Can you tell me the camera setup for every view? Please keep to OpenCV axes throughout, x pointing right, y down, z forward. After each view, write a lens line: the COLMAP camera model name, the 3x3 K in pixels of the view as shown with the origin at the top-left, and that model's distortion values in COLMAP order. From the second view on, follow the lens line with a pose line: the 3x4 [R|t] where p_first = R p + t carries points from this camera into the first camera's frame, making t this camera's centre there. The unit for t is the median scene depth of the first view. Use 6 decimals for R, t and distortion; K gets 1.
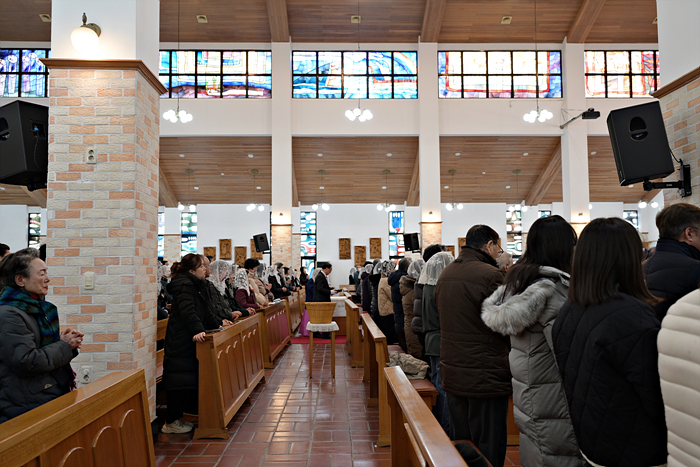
lens RADIAL K [[563.5, 0, 347.6], [0, 563.5, 235.3], [0, 0, 1]] dist [0.009899, -0.005187]
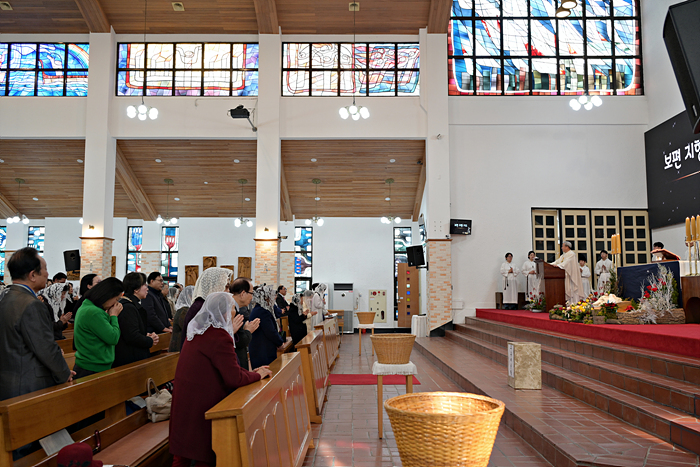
lens RADIAL K [[650.2, 0, 352.4], [0, 650.2, 233.2], [0, 0, 1]] dist [0.001267, 0.000000]
pose [[0.999961, 0.003154, -0.008292, 0.531371], [-0.003412, 0.999508, -0.031179, -0.000948], [0.008190, 0.031206, 0.999479, 0.004761]]
